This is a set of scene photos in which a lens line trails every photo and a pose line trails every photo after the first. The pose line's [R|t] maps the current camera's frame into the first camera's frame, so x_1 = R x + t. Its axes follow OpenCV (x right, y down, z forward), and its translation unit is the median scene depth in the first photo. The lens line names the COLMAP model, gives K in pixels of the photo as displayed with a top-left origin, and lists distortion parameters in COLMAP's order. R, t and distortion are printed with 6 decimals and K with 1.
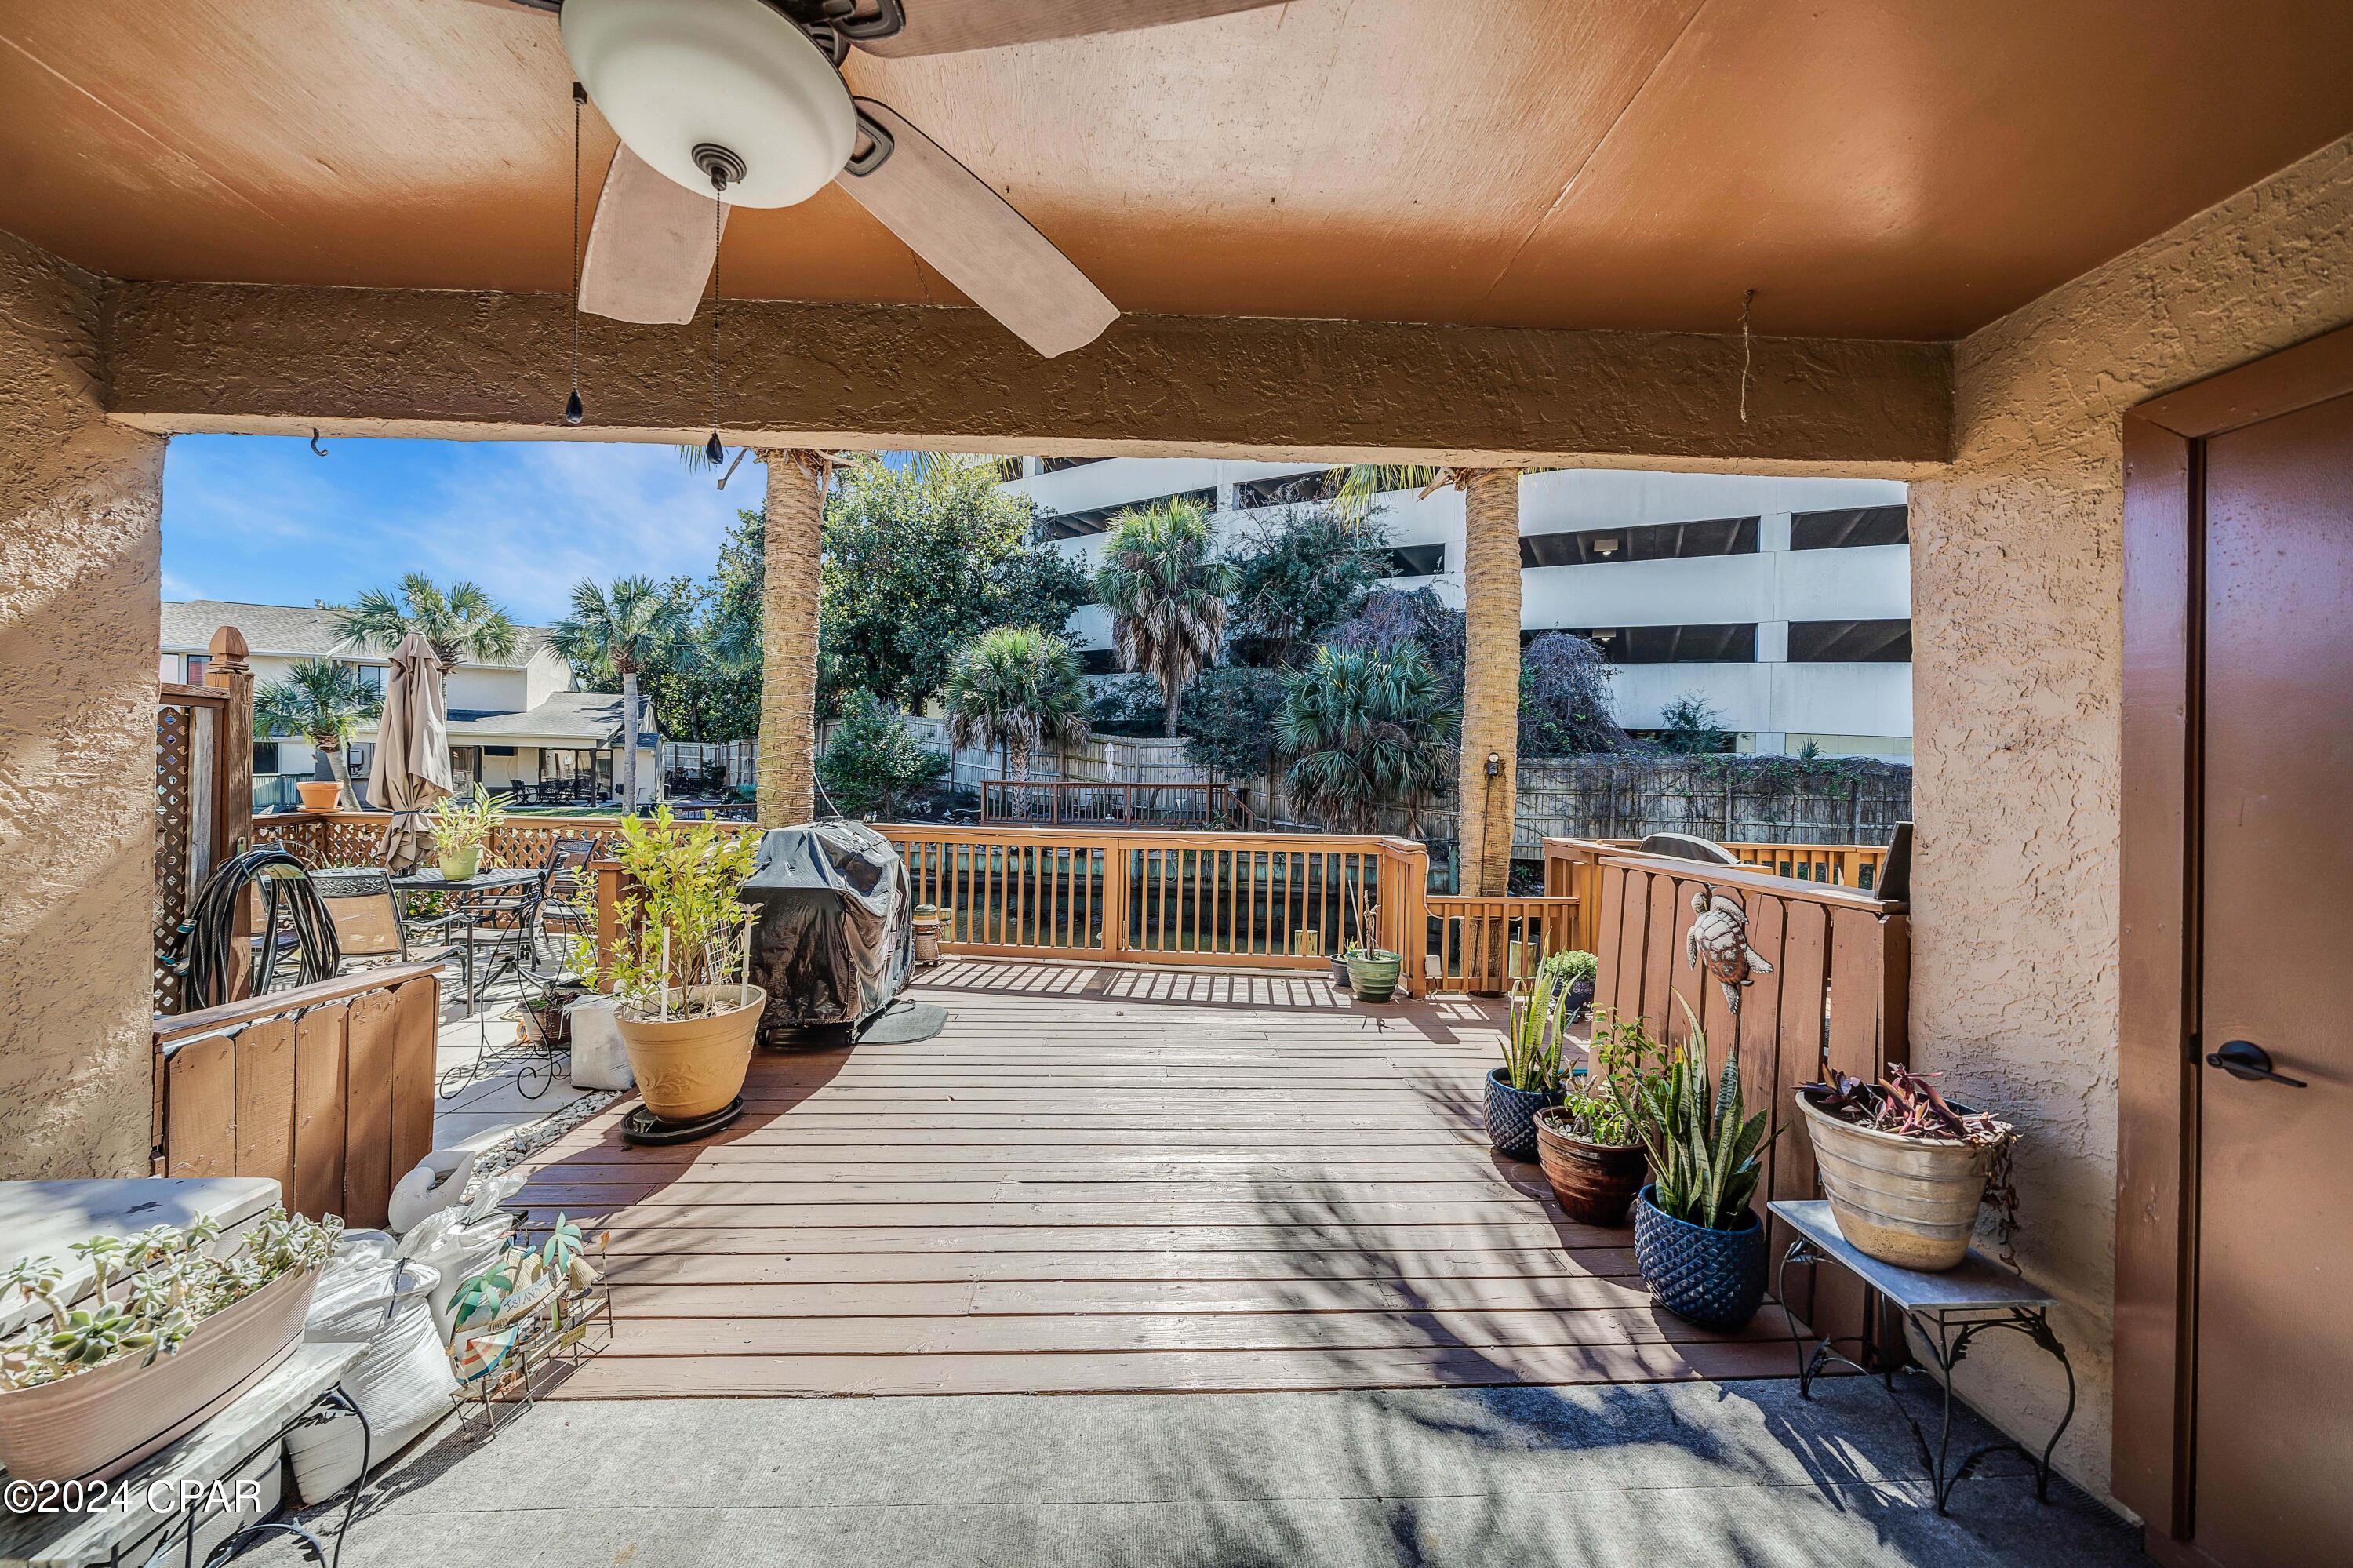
lens RADIAL K [[829.7, 0, 1169.3], [0, 829.7, 769.8], [0, 0, 1]] dist [-0.007395, 0.000592]
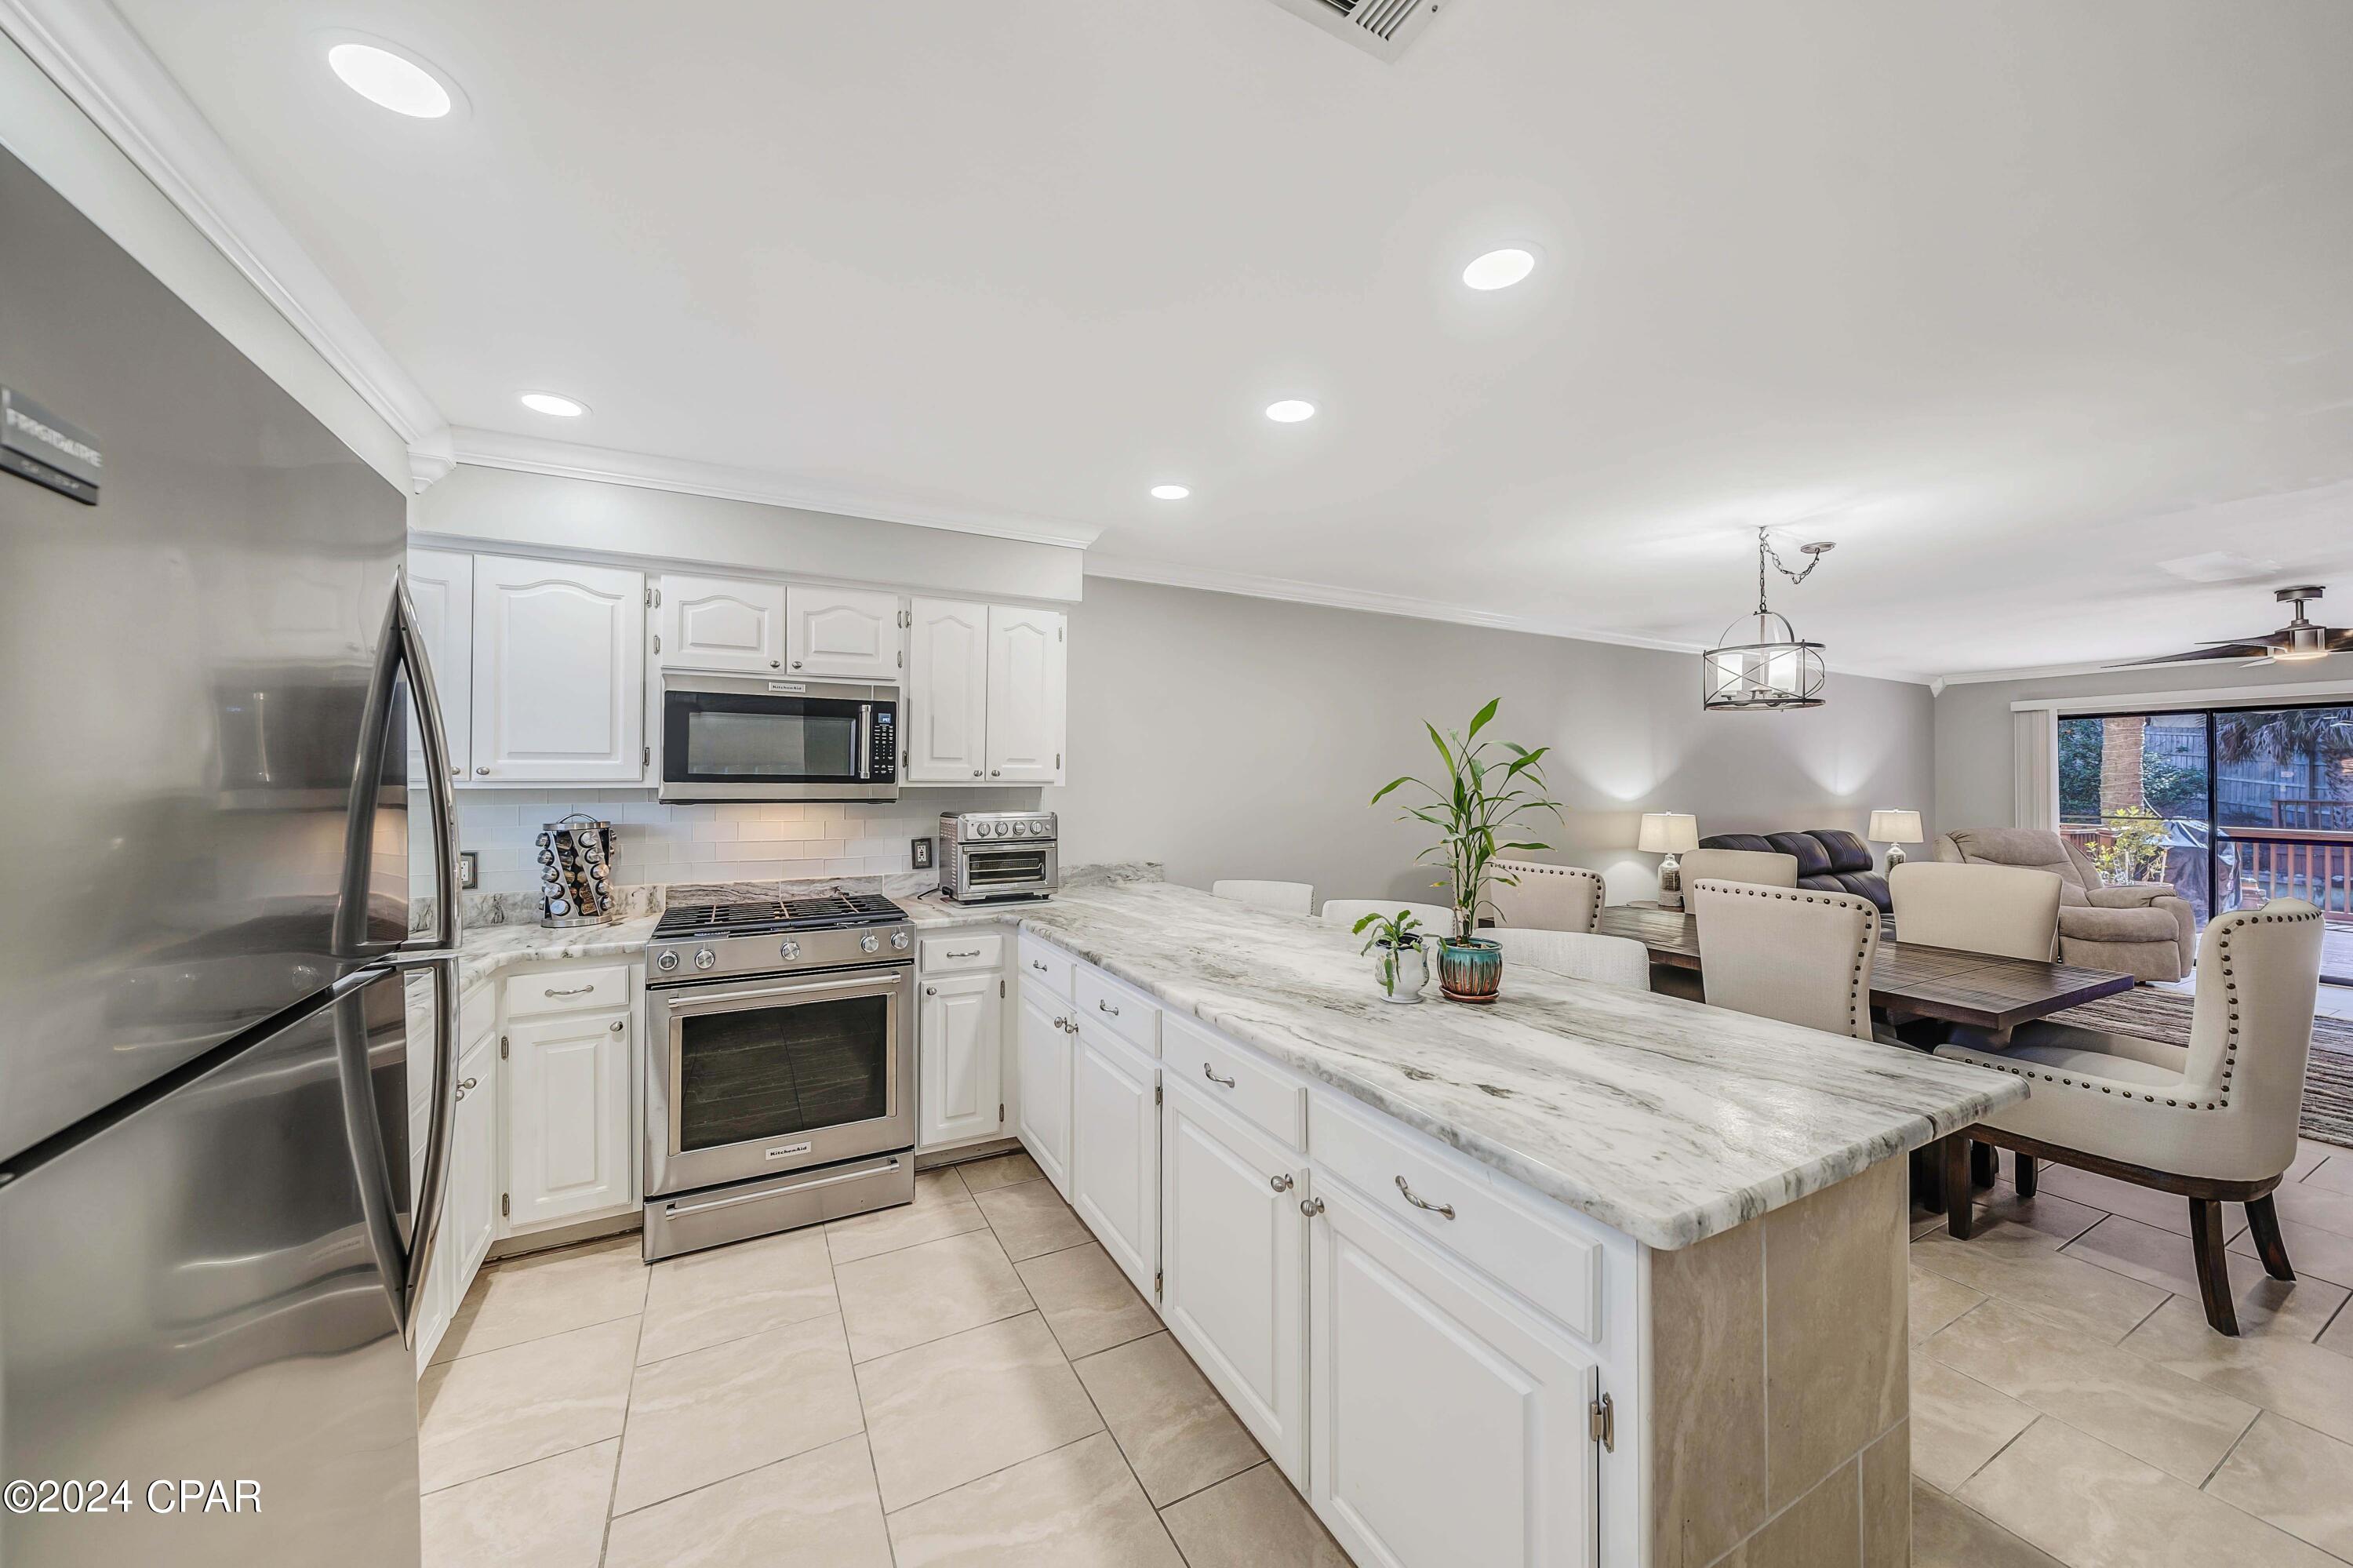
lens RADIAL K [[829.7, 0, 1167.7], [0, 829.7, 773.4], [0, 0, 1]] dist [-0.007395, 0.000592]
pose [[0.417344, -0.024696, -0.908413, 0.068239], [0.008396, 0.999693, -0.023321, -0.003379], [0.908710, 0.002106, 0.417423, -0.388182]]
